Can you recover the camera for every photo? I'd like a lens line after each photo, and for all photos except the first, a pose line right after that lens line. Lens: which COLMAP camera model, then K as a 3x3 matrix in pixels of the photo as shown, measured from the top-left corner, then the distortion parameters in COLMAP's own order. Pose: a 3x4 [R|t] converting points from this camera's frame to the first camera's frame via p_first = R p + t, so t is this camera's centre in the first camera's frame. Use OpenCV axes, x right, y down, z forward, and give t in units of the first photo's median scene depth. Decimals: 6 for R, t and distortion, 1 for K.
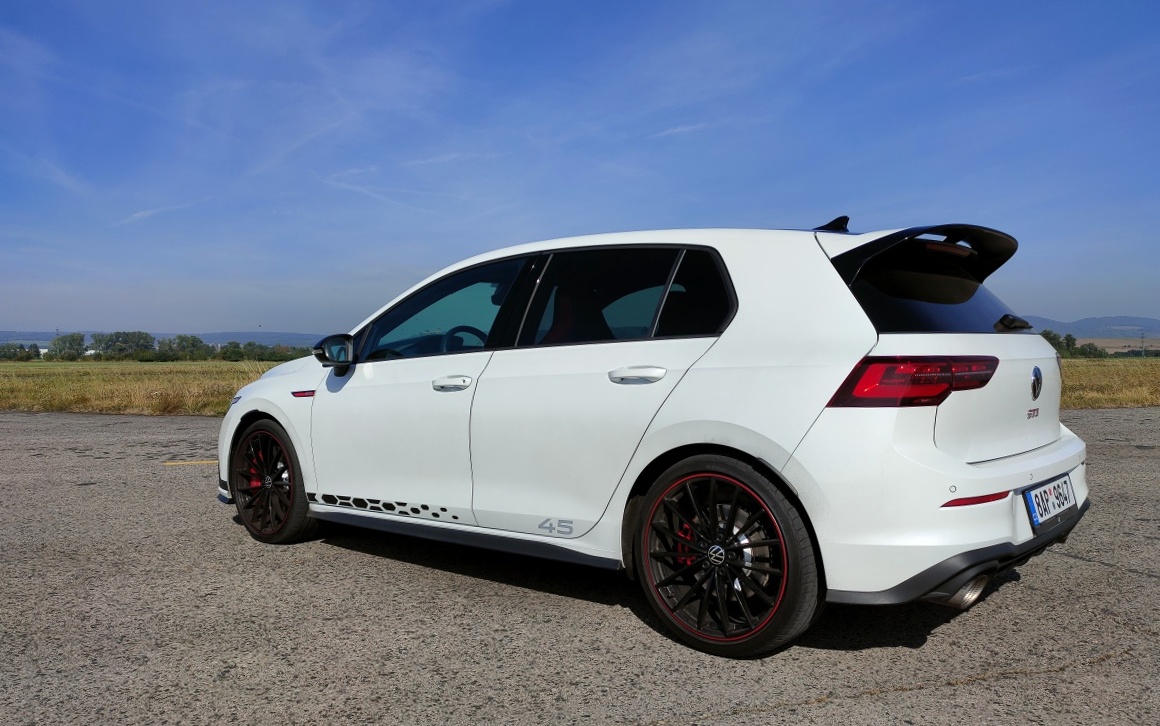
lens RADIAL K [[911.3, 0, 576.8], [0, 911.3, 393.1], [0, 0, 1]] dist [0.074850, -0.054089]
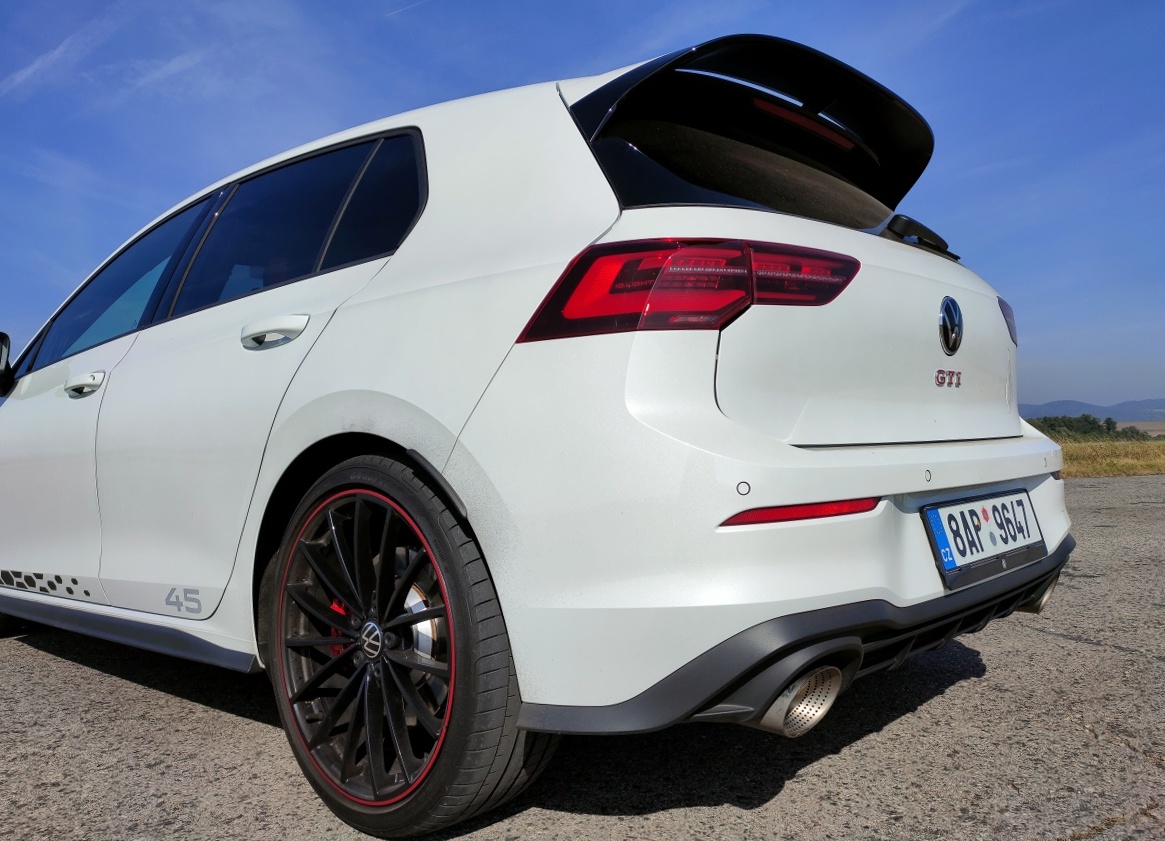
lens RADIAL K [[911.1, 0, 584.4], [0, 911.1, 402.4], [0, 0, 1]] dist [0.044651, -0.009797]
pose [[0.999292, -0.023636, -0.029283, 0.281477], [0.020771, 0.995303, -0.094554, 0.085351], [0.031381, 0.093879, 0.995089, 0.423954]]
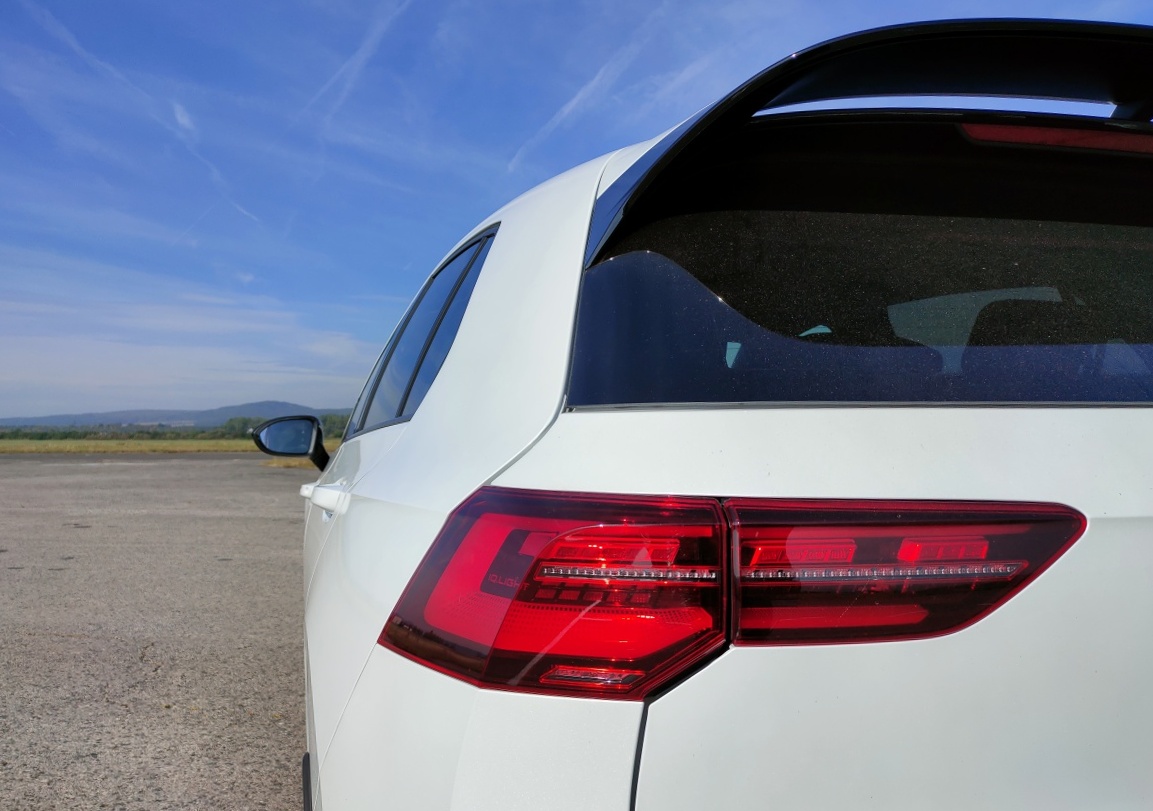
lens RADIAL K [[906.9, 0, 580.5], [0, 906.9, 409.0], [0, 0, 1]] dist [0.034819, 0.003097]
pose [[0.838758, -0.006974, -0.544459, 0.434436], [-0.031298, 0.997647, -0.060994, -0.041452], [0.543604, 0.068200, 0.836567, 0.667648]]
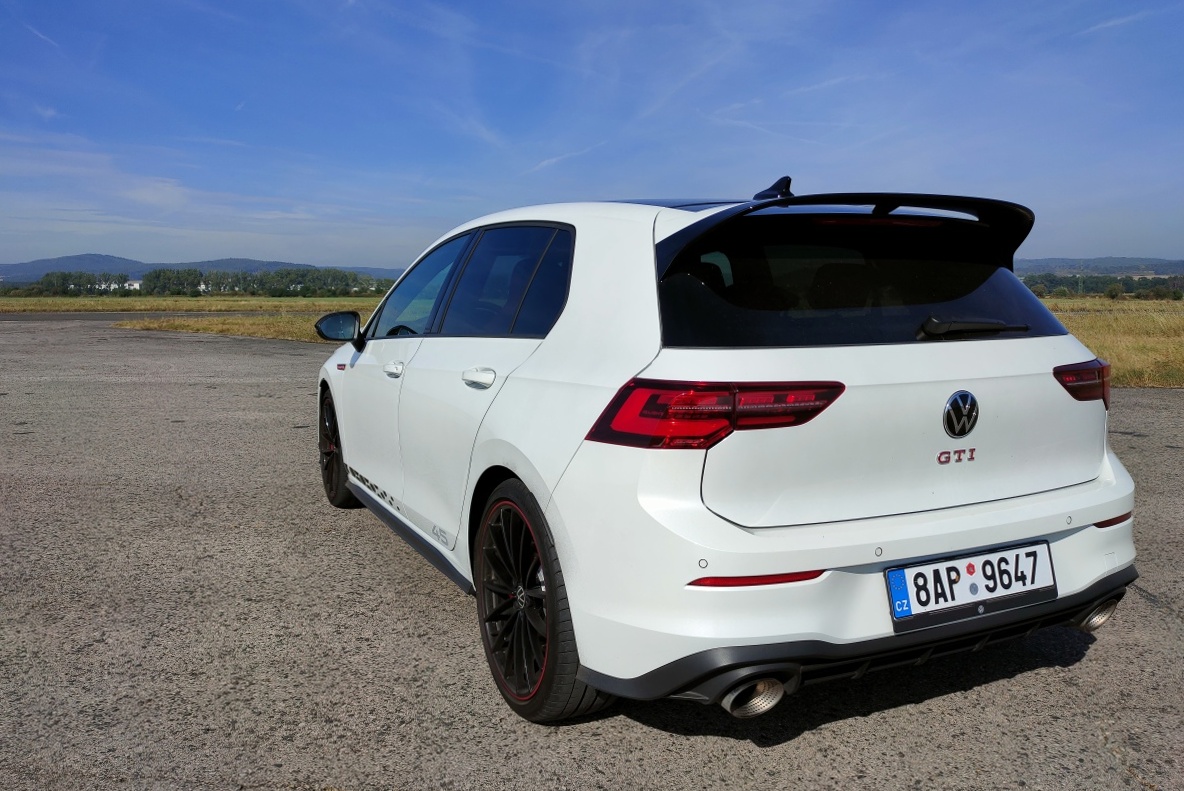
lens RADIAL K [[910.4, 0, 589.7], [0, 910.4, 389.4], [0, 0, 1]] dist [0.048553, -0.011647]
pose [[0.917939, 0.047832, -0.393827, 0.506143], [-0.021118, 0.997189, 0.071890, -0.073449], [0.396159, -0.057674, 0.916369, 0.244349]]
